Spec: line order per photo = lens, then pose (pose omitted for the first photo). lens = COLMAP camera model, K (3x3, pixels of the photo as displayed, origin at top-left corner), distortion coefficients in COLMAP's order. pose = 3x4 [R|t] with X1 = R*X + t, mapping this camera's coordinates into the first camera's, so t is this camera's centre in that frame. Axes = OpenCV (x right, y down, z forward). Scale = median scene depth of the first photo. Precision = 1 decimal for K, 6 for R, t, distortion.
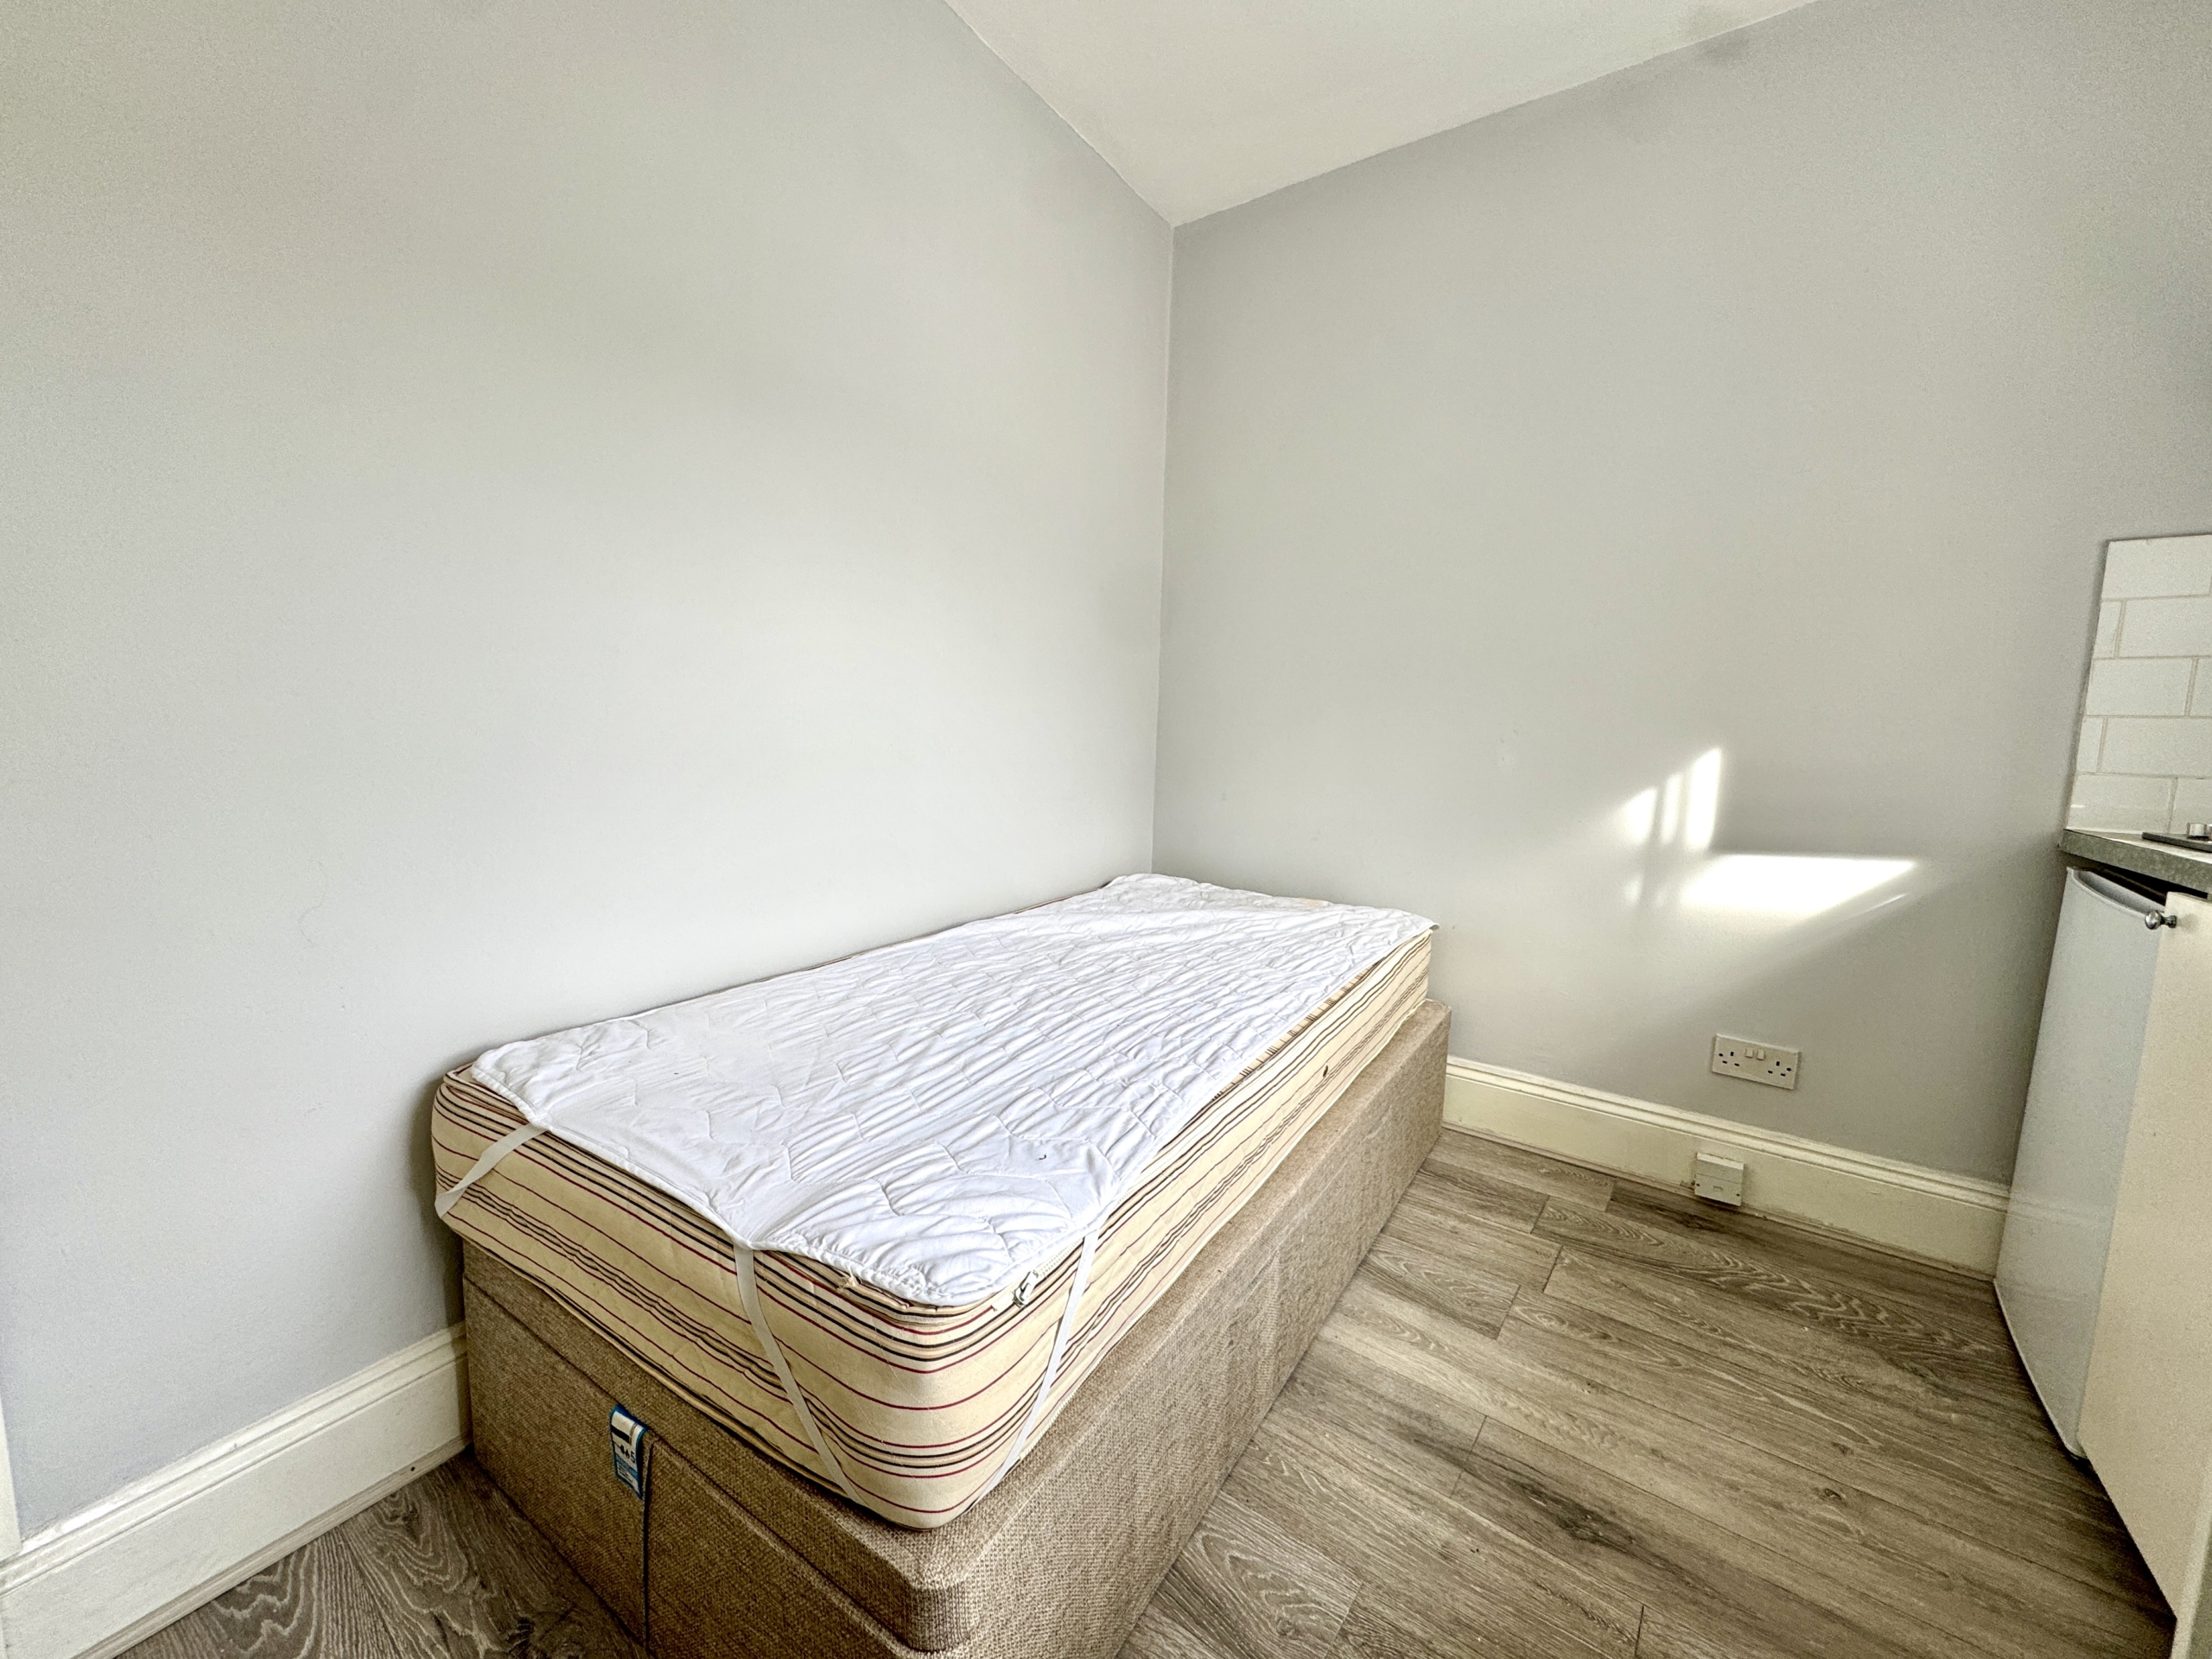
lens RADIAL K [[889.8, 0, 1110.8], [0, 889.8, 831.7], [0, 0, 1]] dist [-0.001158, 0.000257]
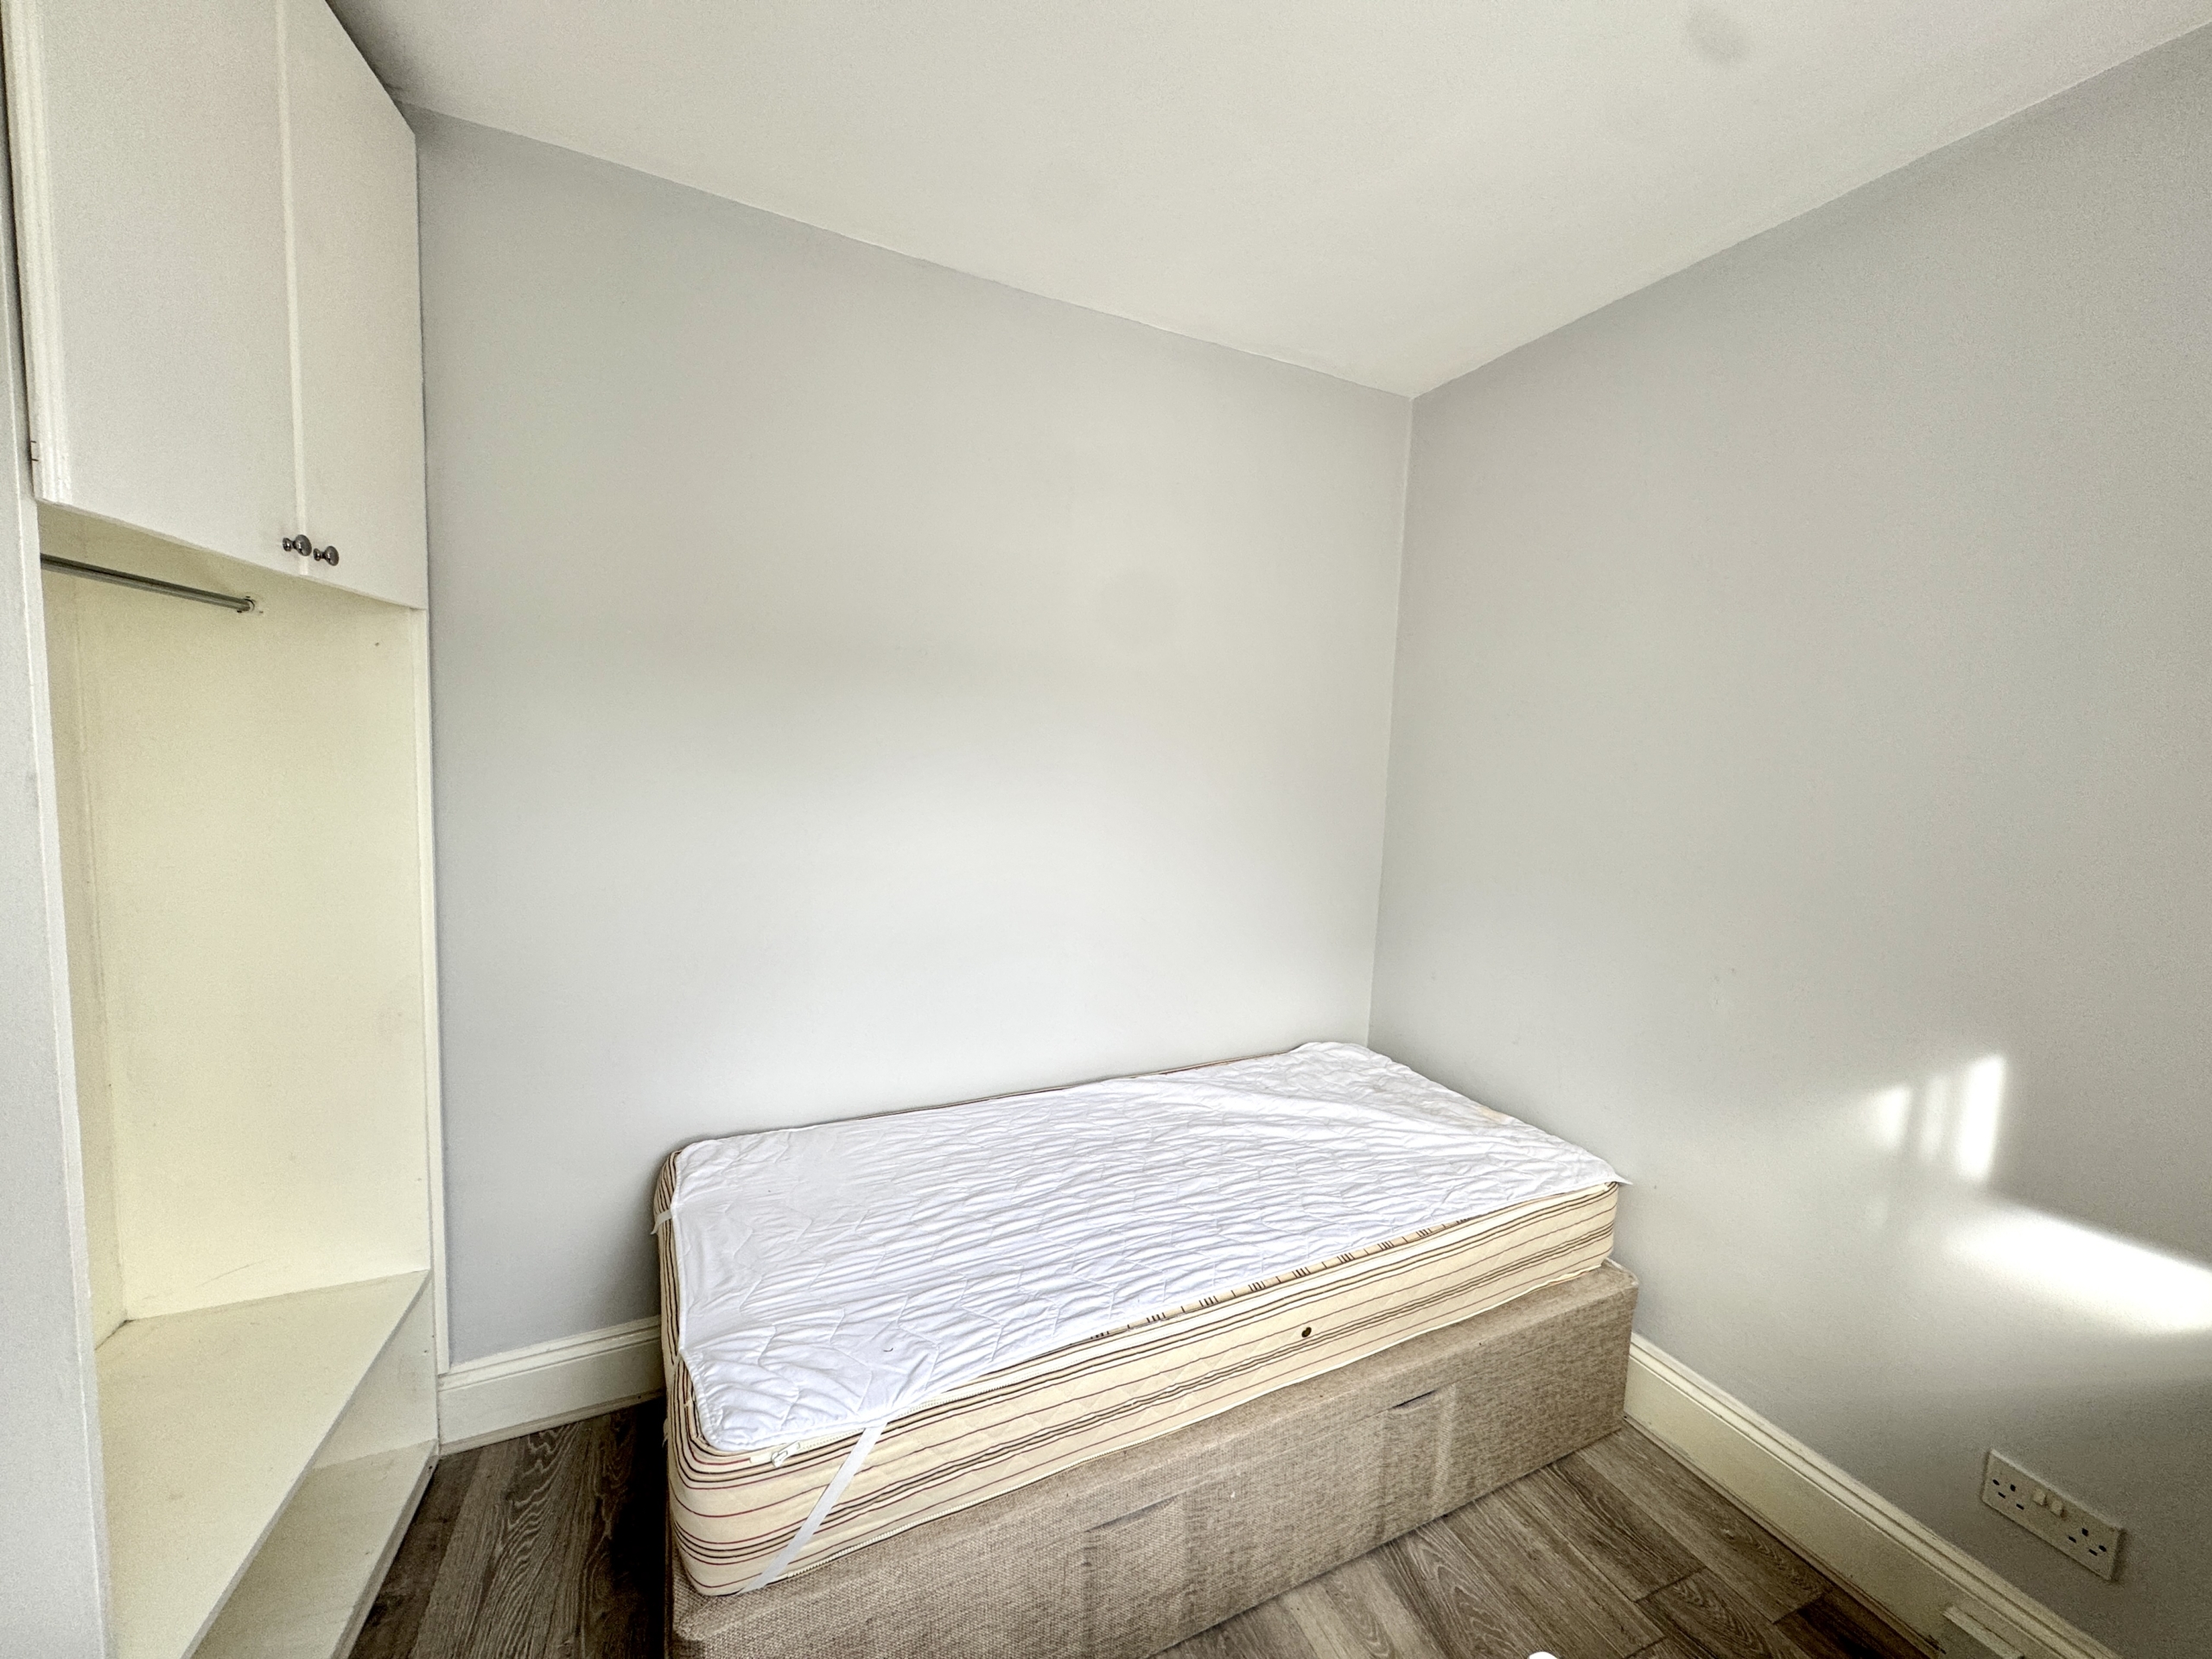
lens RADIAL K [[889.8, 0, 1110.8], [0, 889.8, 831.7], [0, 0, 1]] dist [-0.001158, 0.000257]
pose [[0.859018, 0.060403, -0.508370, 0.518717], [-0.082369, 0.996385, -0.020796, -0.246022], [0.505276, 0.059738, 0.860888, 0.001121]]
